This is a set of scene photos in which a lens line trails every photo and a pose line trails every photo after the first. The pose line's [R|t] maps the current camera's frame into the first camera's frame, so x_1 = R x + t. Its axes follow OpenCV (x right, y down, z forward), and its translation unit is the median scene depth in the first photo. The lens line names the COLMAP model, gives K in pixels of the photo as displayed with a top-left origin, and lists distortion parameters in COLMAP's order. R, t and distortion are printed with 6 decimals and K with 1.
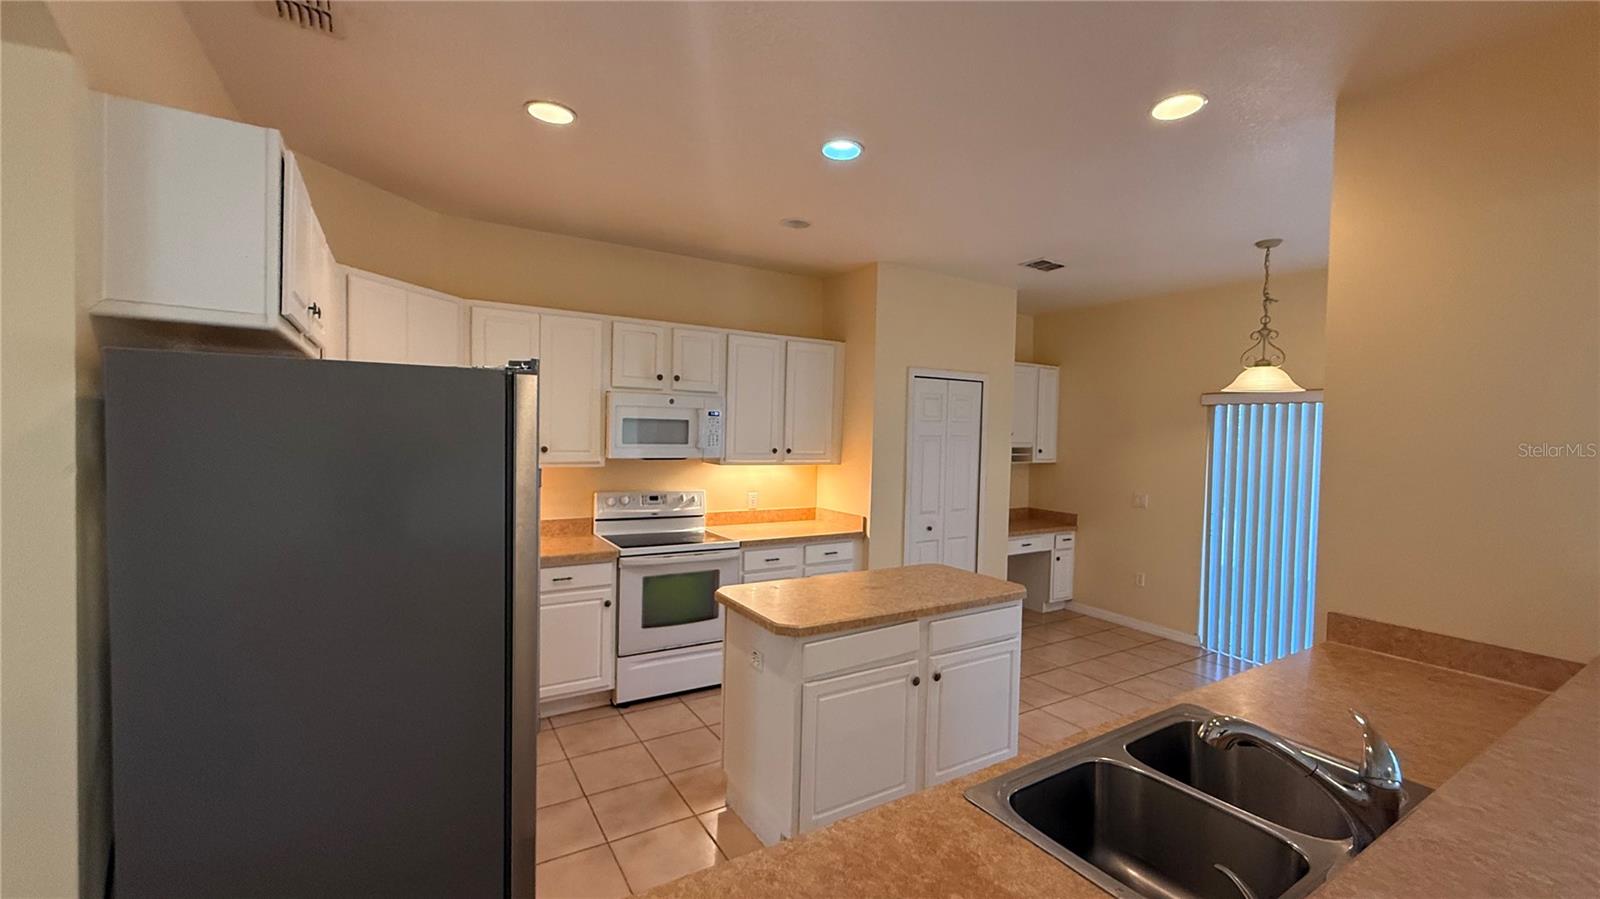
lens RADIAL K [[638.1, 0, 796.2], [0, 638.1, 452.4], [0, 0, 1]] dist [-0.000066, 0.000120]
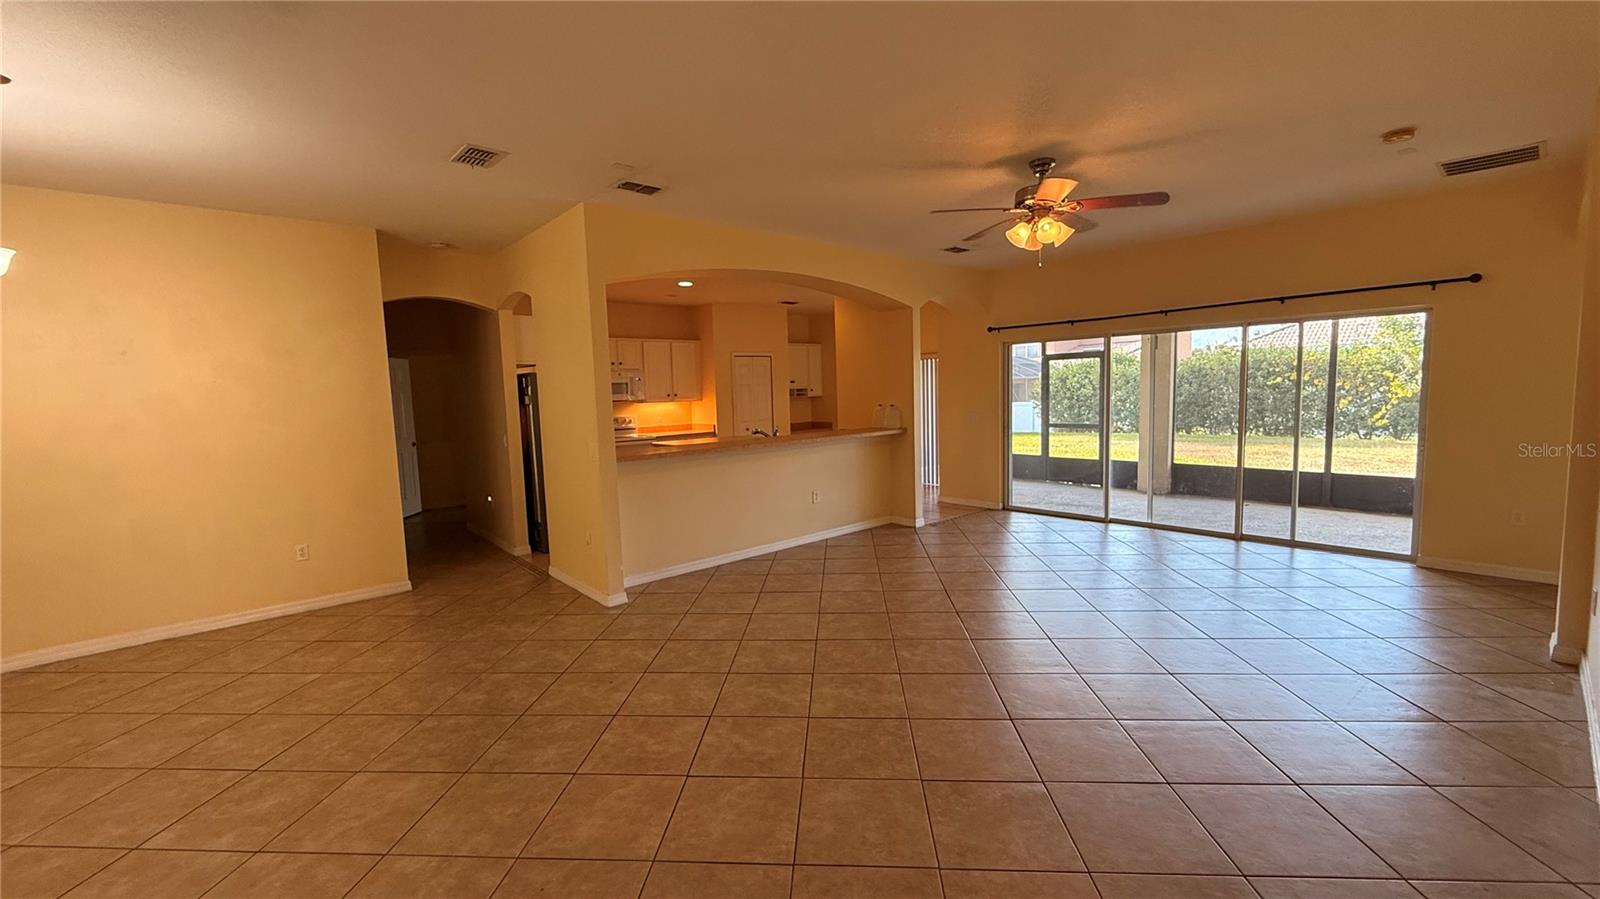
lens RADIAL K [[638.1, 0, 796.2], [0, 638.1, 452.4], [0, 0, 1]] dist [-0.000066, 0.000120]
pose [[0.984802, -0.069881, 0.158999, 0.031910], [0.059200, 0.995721, 0.070954, 0.060549], [-0.163277, -0.060463, 0.984726, -1.152893]]
